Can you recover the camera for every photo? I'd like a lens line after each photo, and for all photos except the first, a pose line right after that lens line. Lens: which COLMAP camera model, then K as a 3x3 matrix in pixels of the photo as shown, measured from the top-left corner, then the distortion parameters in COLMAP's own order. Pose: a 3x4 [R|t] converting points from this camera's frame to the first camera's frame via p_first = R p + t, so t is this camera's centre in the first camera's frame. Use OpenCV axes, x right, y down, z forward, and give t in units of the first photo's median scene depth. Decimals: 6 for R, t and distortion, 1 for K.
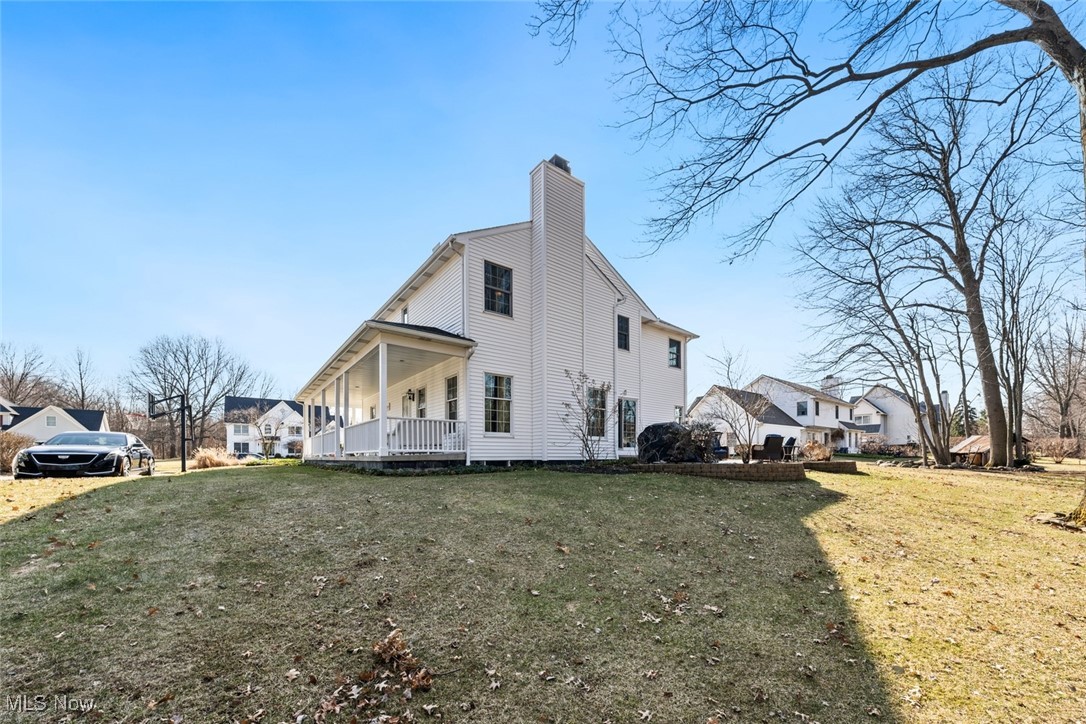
lens RADIAL K [[385.8, 0, 541.7], [0, 385.8, 449.4], [0, 0, 1]] dist [-0.001612, -0.000060]
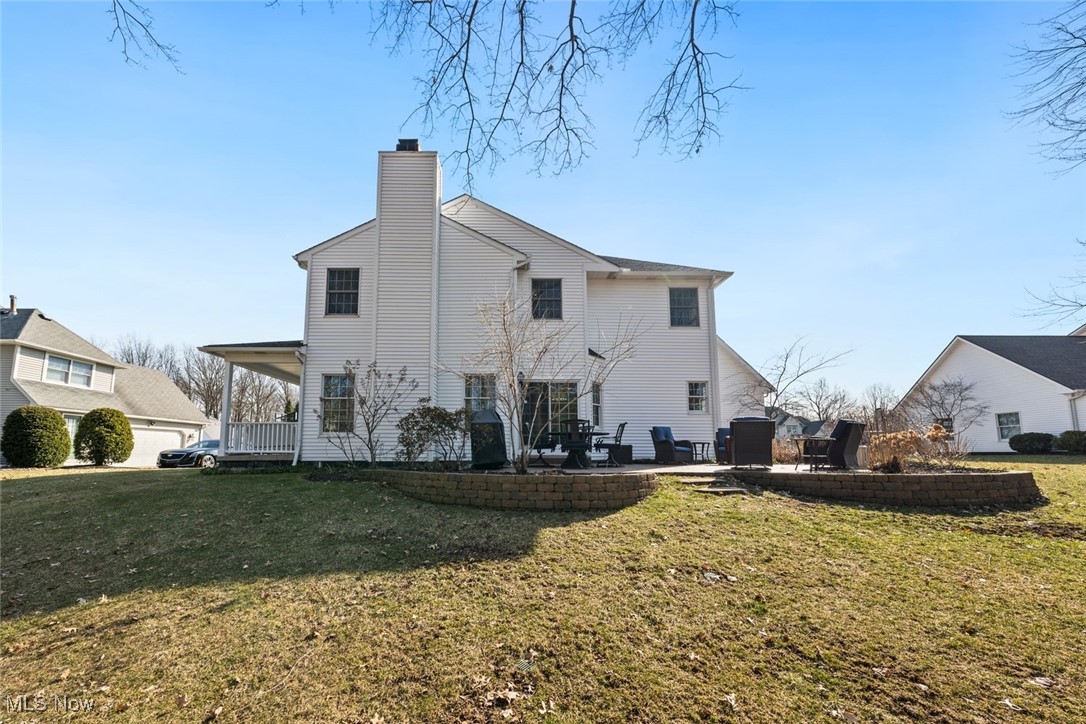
lens RADIAL K [[377.5, 0, 542.8], [0, 377.5, 412.7], [0, 0, 1]] dist [0.000262, 0.000002]
pose [[0.799579, -0.064952, -0.597038, 0.887617], [0.005738, 0.994915, -0.100553, 0.005526], [0.600534, 0.076974, 0.795886, 0.552588]]
